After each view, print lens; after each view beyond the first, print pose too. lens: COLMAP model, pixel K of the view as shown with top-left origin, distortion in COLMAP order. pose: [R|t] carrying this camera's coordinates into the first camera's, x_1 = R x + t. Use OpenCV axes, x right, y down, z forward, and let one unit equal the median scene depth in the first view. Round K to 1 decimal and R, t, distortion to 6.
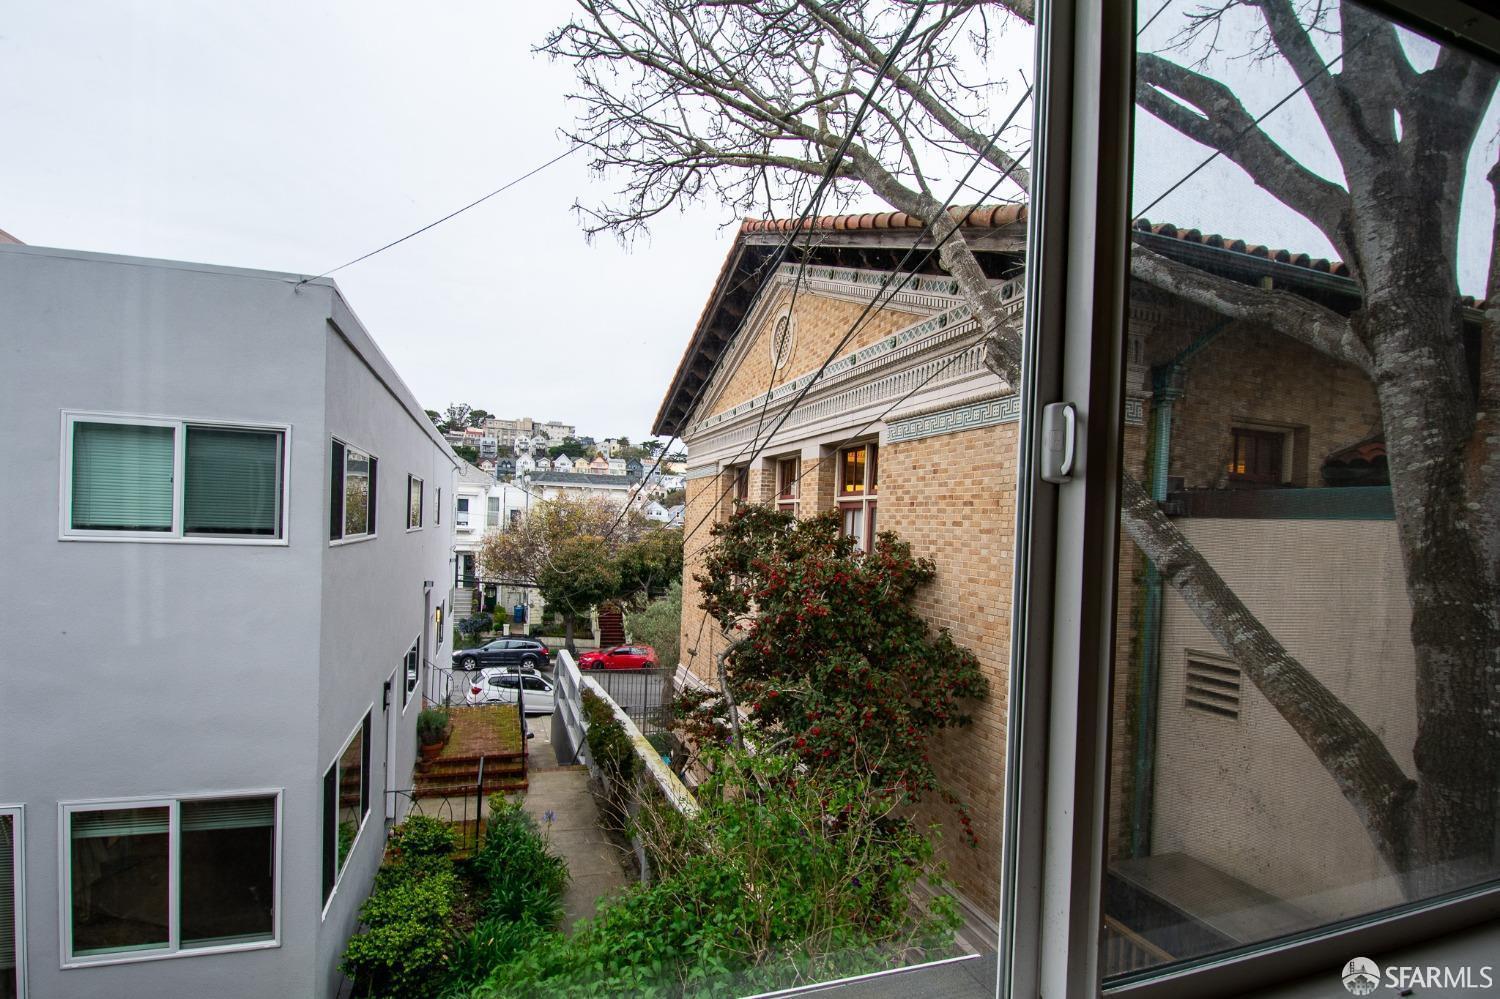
lens RADIAL K [[662.1, 0, 747.6], [0, 662.1, 527.3], [0, 0, 1]] dist [0.011167, -0.019236]
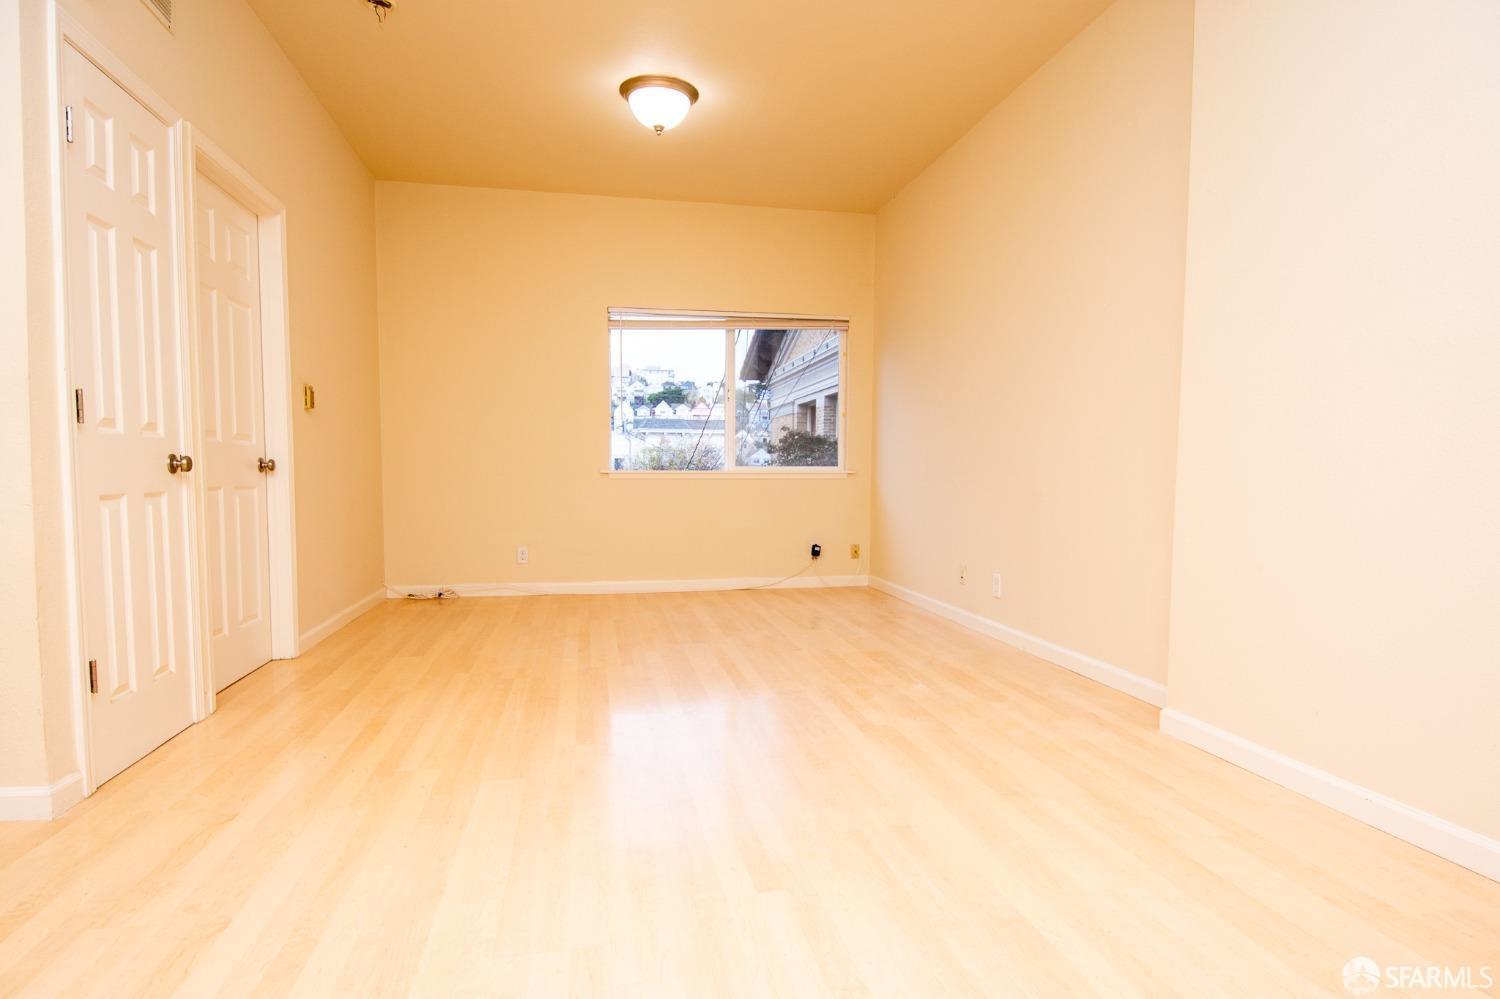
lens RADIAL K [[807.2, 0, 774.4], [0, 807.2, 526.2], [0, 0, 1]] dist [0.001039, -0.000104]
pose [[0.990256, -0.018980, -0.137960, 0.039486], [0.026109, 0.998405, 0.050053, 0.016645], [0.136790, -0.053167, 0.989172, -0.145819]]
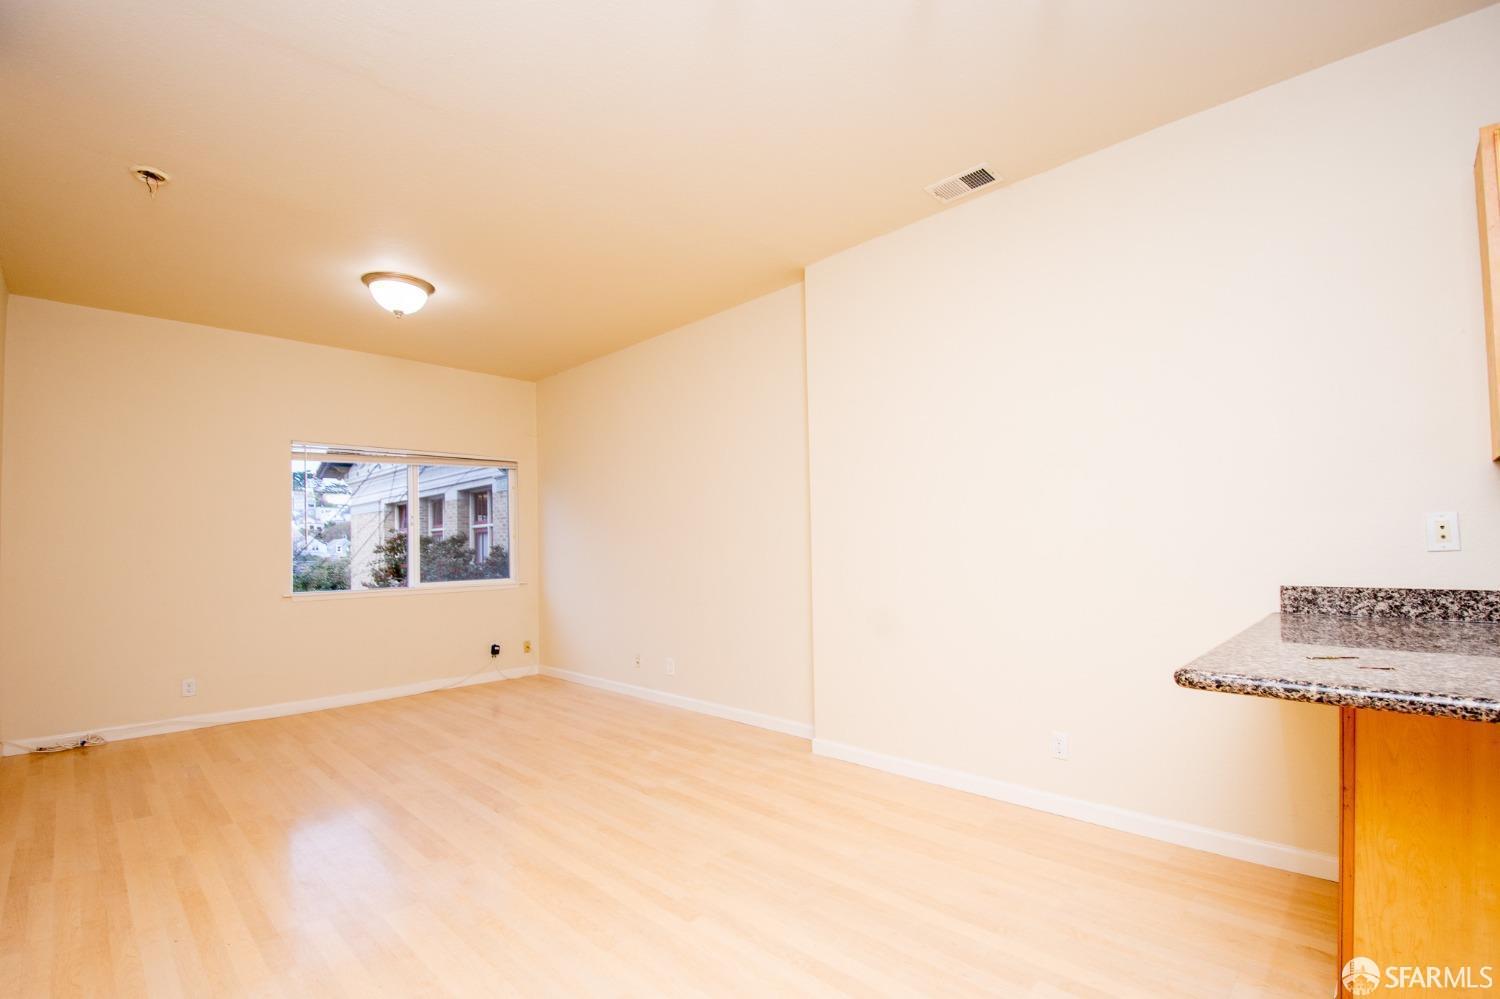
lens RADIAL K [[662.1, 0, 747.6], [0, 662.1, 527.3], [0, 0, 1]] dist [0.011167, -0.019236]
pose [[0.899200, -0.036013, 0.436053, 0.011240], [0.052598, 0.998277, -0.026017, 0.007724], [-0.434365, 0.046330, 0.899545, -0.156211]]
